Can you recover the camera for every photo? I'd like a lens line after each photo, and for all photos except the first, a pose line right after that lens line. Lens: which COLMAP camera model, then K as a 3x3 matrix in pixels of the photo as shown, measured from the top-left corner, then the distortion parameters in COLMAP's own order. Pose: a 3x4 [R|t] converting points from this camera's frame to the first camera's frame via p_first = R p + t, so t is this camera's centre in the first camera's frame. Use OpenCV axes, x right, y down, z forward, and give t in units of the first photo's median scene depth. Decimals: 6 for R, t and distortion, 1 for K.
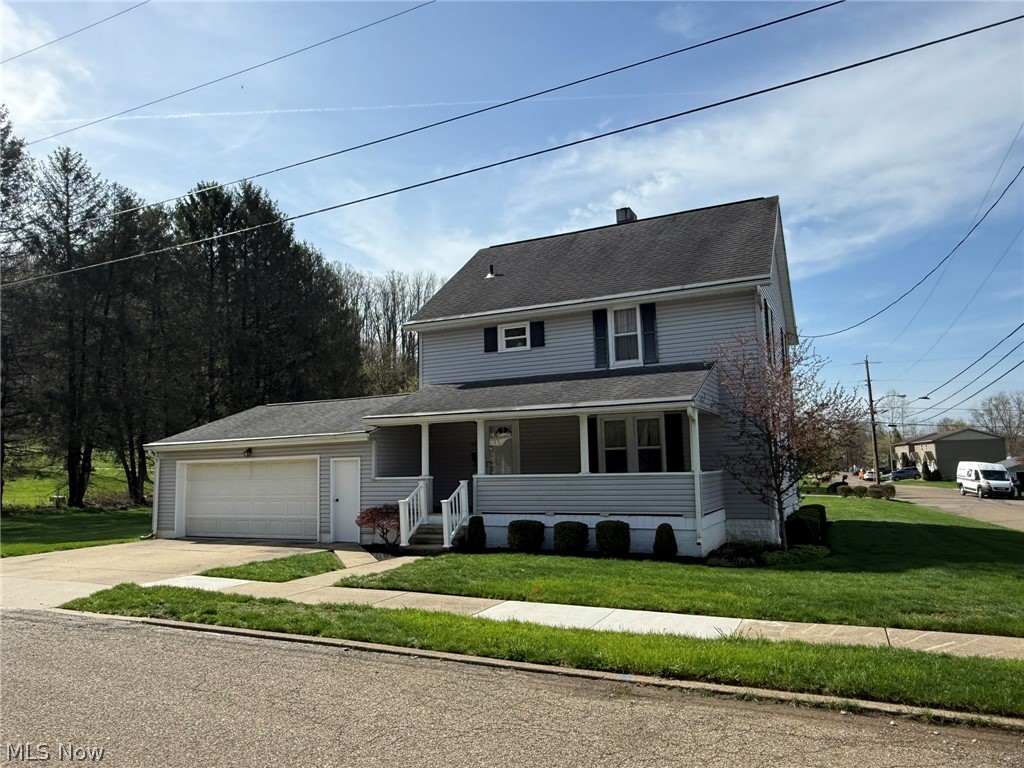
lens RADIAL K [[693.4, 0, 512.0], [0, 693.4, 384.0], [0, 0, 1]] dist [0.003406, 0.001520]
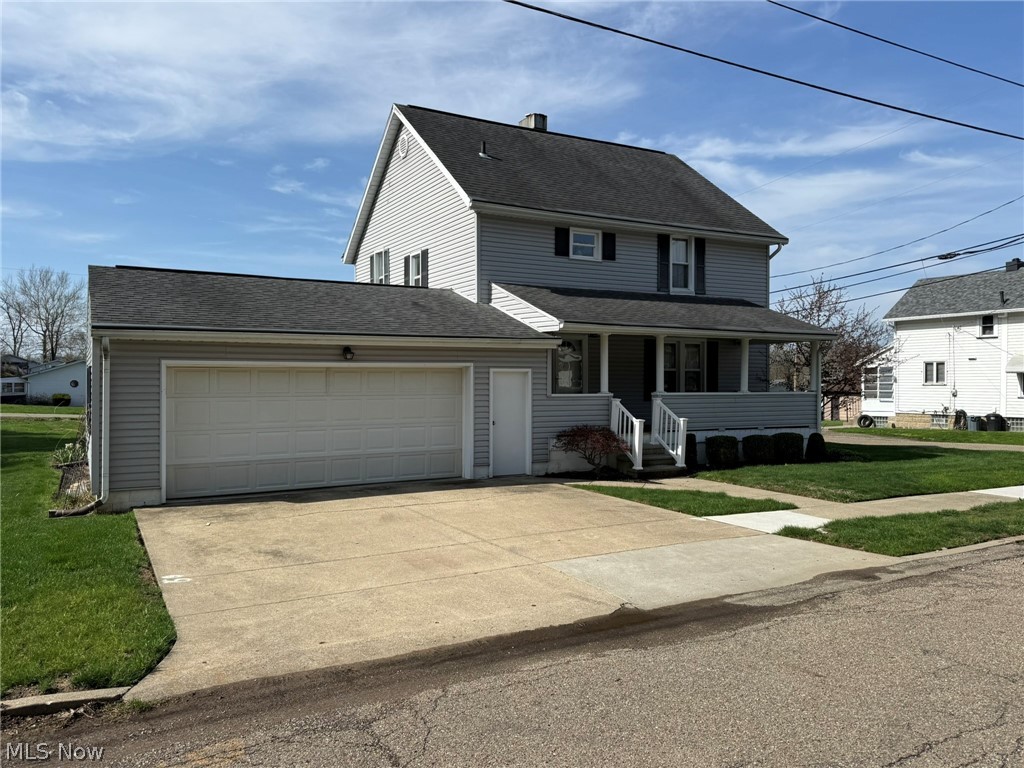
lens RADIAL K [[768.8, 0, 512.0], [0, 768.8, 384.0], [0, 0, 1]] dist [0.144727, -0.237674]
pose [[0.572575, 0.022542, 0.819542, -0.937522], [-0.107186, 0.993100, 0.047570, 0.081995], [-0.812816, -0.115081, 0.571041, 0.503305]]
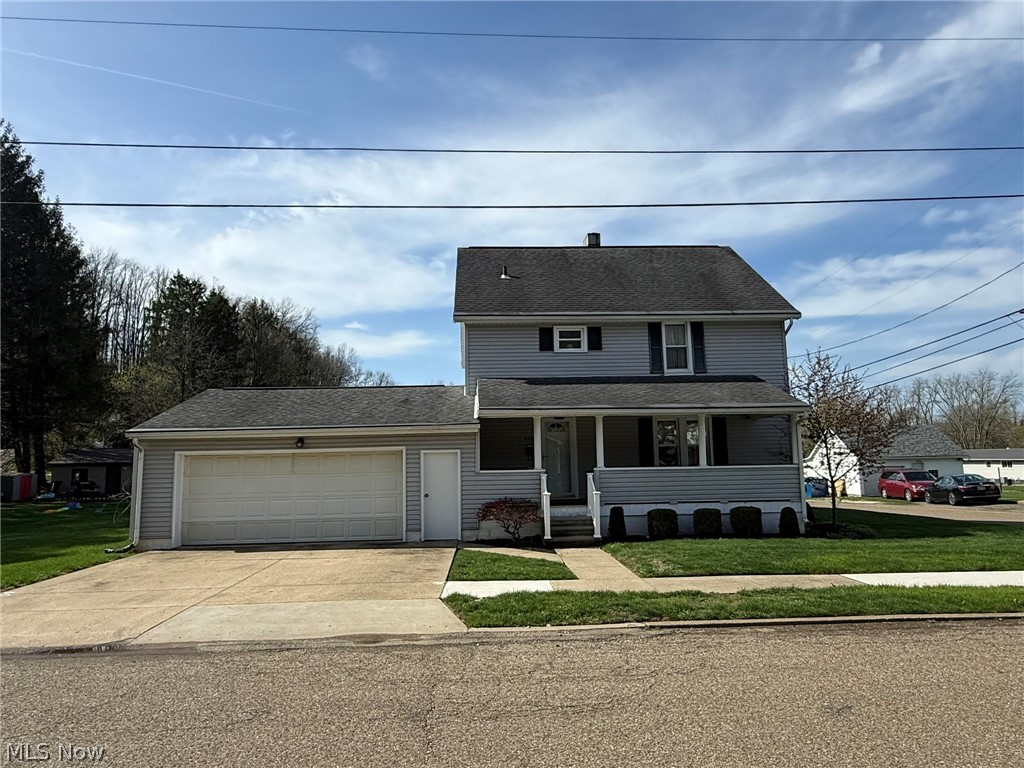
lens RADIAL K [[635.6, 0, 512.0], [0, 635.6, 384.0], [0, 0, 1]] dist [-0.001255, -0.000322]
pose [[0.877468, 0.062774, 0.475510, -0.567023], [-0.058323, 0.998006, -0.024127, 0.031857], [-0.476077, -0.006563, 0.879379, 0.195565]]
